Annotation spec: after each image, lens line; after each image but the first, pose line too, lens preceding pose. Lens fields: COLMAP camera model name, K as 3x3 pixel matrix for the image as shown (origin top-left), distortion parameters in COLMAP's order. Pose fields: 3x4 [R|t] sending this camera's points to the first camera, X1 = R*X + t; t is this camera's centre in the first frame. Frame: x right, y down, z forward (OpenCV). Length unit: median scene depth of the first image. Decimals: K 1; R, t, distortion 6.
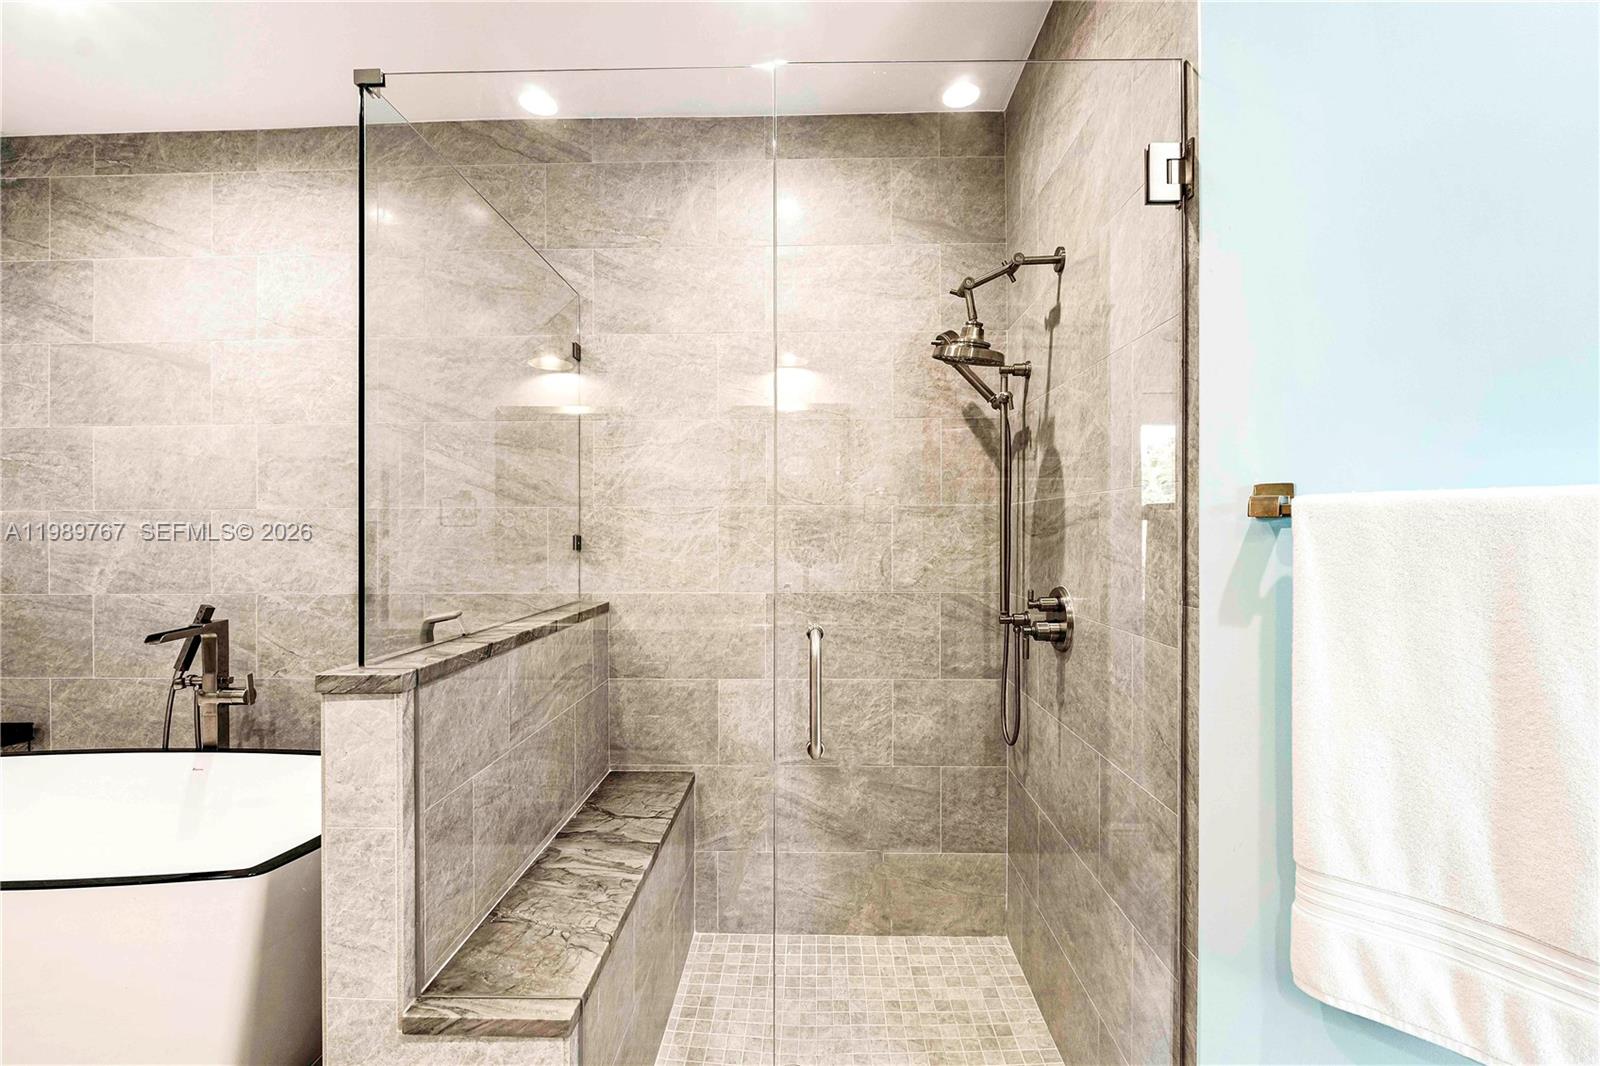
lens RADIAL K [[675.9, 0, 802.1], [0, 675.9, 533.8], [0, 0, 1]] dist [-0.006858, 0.000447]
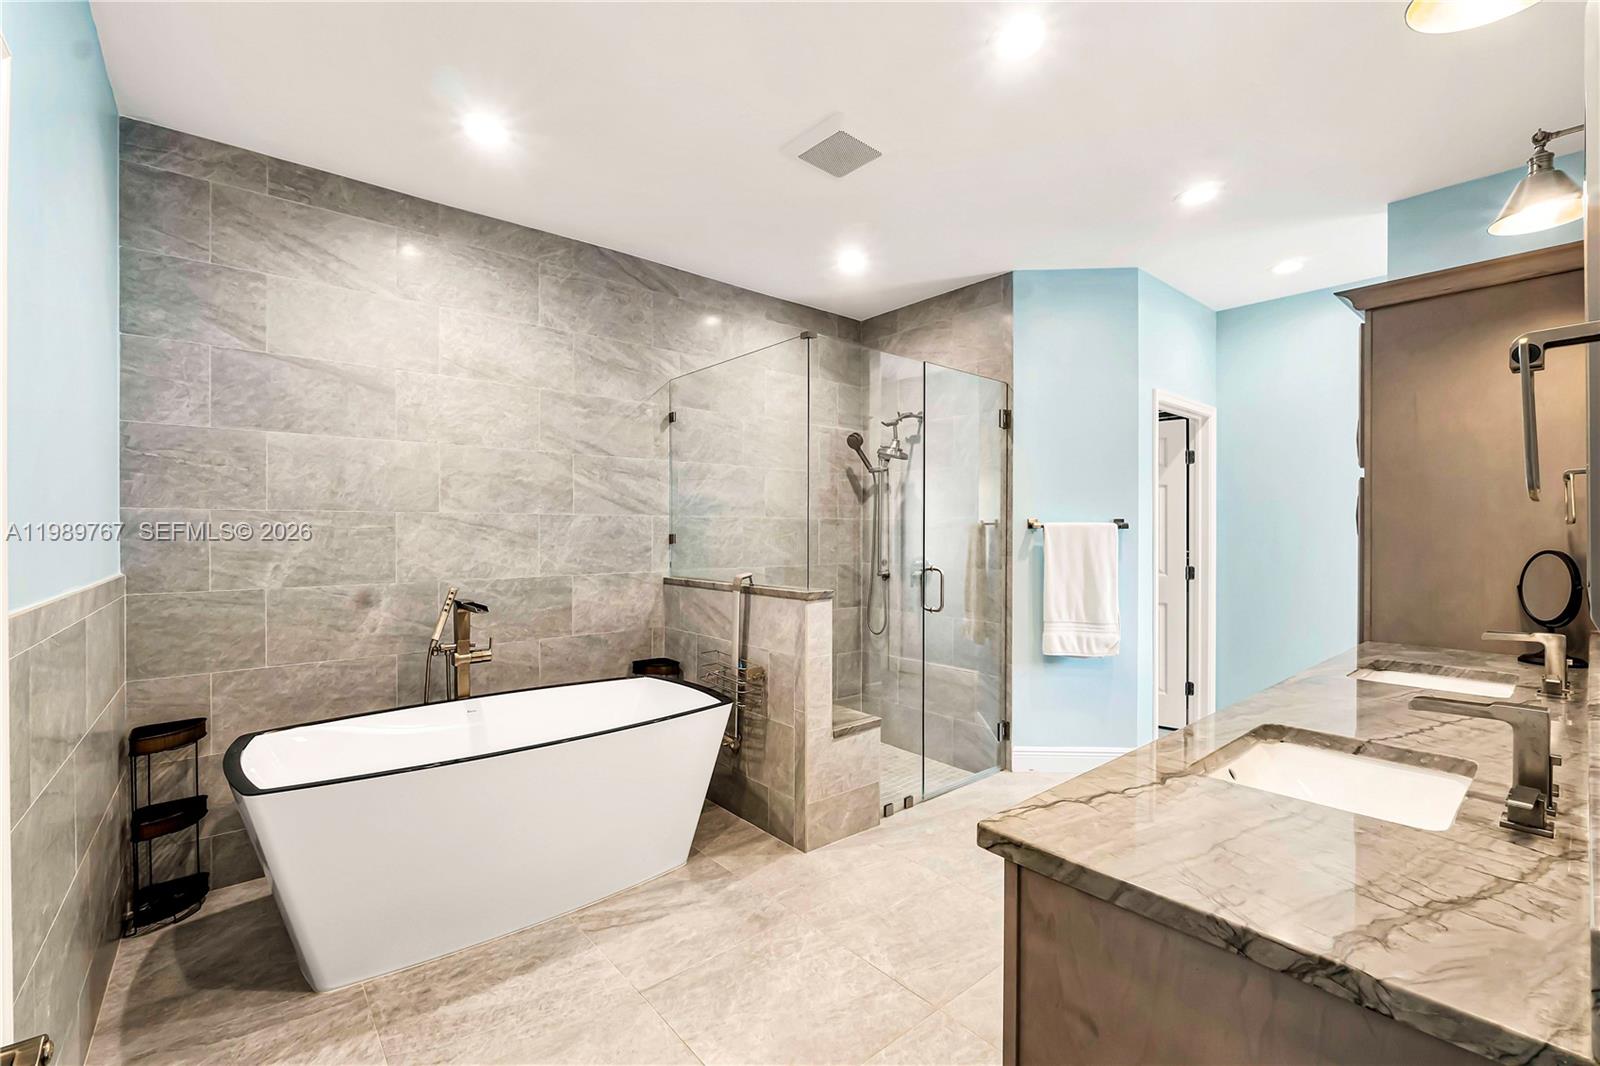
lens RADIAL K [[677.5, 0, 800.3], [0, 677.5, 539.9], [0, 0, 1]] dist [-0.001135, -0.000155]
pose [[0.745724, -0.004058, 0.666243, -1.146281], [-0.000121, 0.999981, 0.006226, 0.005945], [-0.666255, -0.004723, 0.745709, -0.367298]]
